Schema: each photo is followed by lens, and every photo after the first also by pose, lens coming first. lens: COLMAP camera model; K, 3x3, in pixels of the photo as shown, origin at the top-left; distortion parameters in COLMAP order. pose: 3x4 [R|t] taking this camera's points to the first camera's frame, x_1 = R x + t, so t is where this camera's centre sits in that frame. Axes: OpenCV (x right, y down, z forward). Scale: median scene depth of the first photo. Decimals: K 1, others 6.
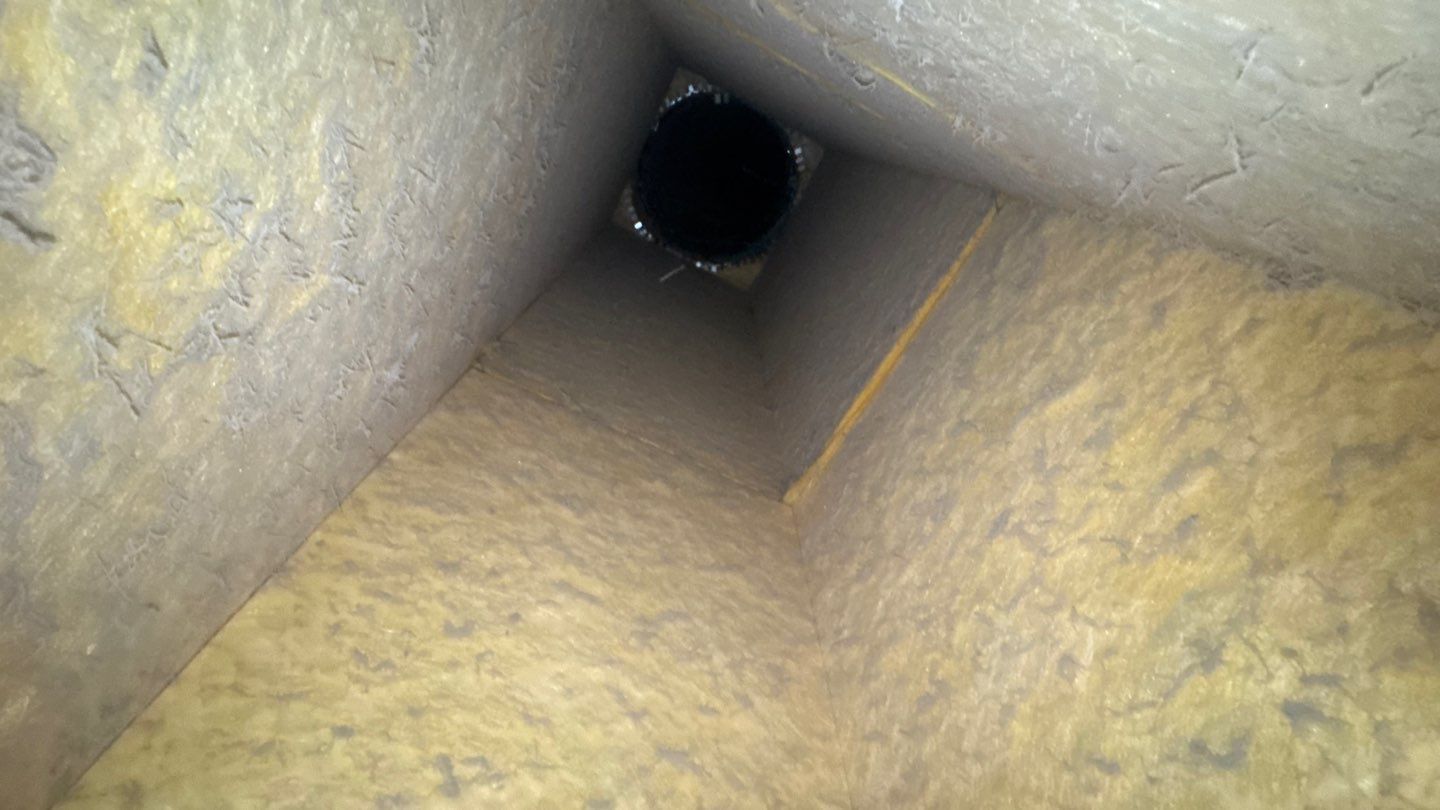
lens RADIAL K [[562.7, 0, 714.0], [0, 562.7, 400.6], [0, 0, 1]] dist [-0.009340, 0.001414]
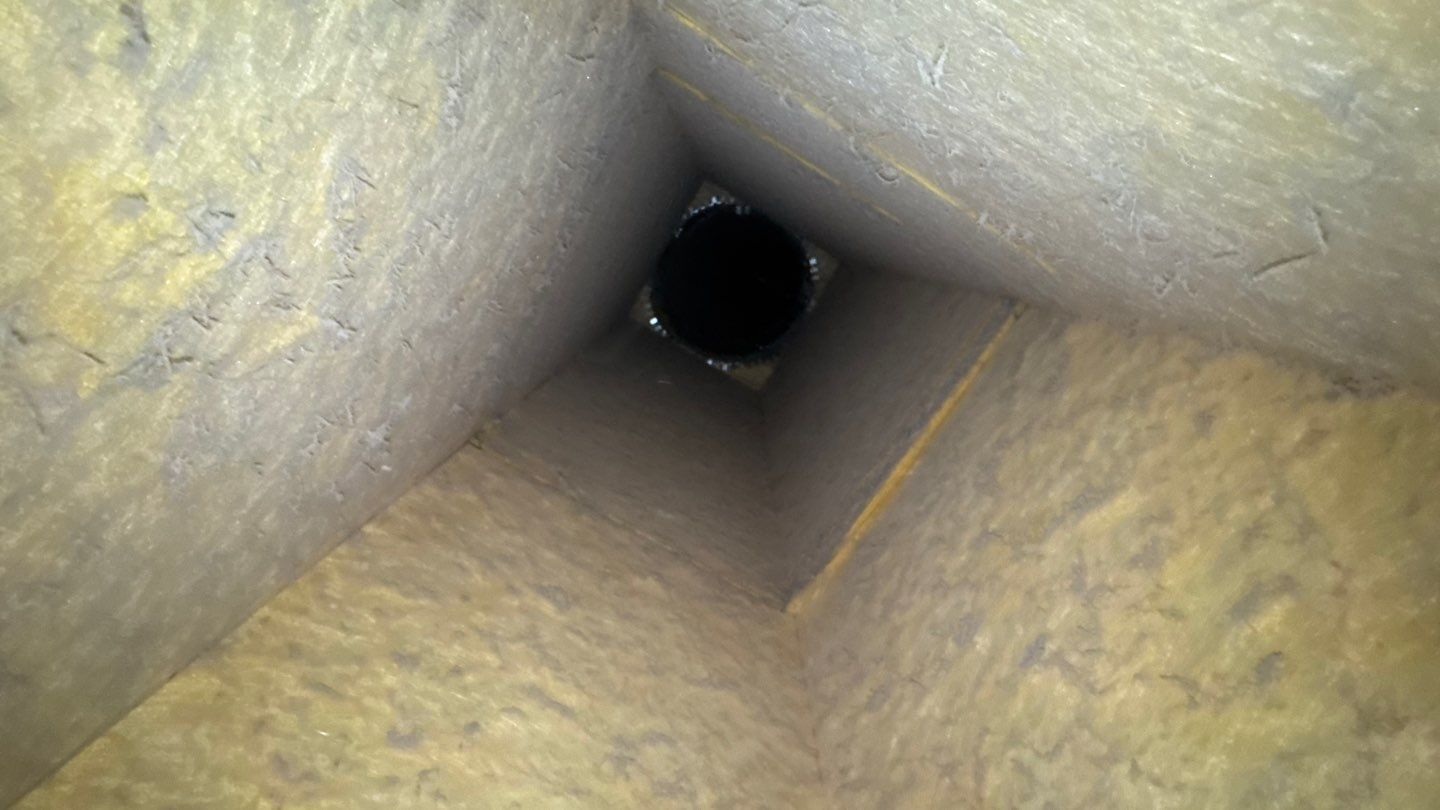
lens RADIAL K [[562.7, 0, 715.4], [0, 562.7, 404.3], [0, 0, 1]] dist [-0.009340, 0.001414]
pose [[0.997894, 0.063695, -0.012258, -0.003825], [-0.064857, 0.982483, -0.174703, 0.026596], [0.000915, 0.175130, 0.984545, 0.069896]]
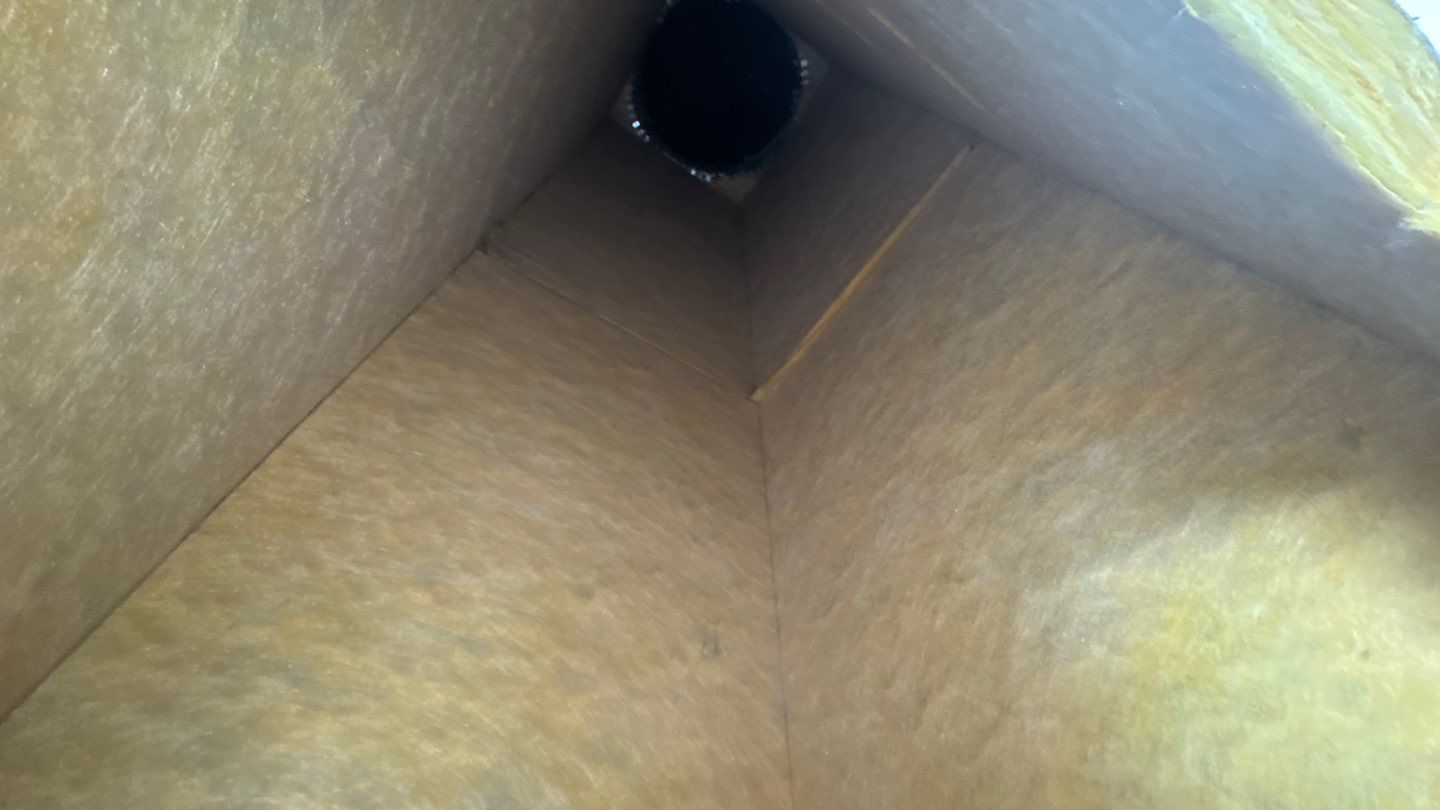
lens RADIAL K [[562.7, 0, 712.7], [0, 562.7, 405.6], [0, 0, 1]] dist [-0.009340, 0.001414]
pose [[0.995145, 0.088366, 0.043342, 0.000661], [-0.093910, 0.984312, 0.149365, 0.055775], [-0.029463, -0.152710, 0.987832, -0.208817]]
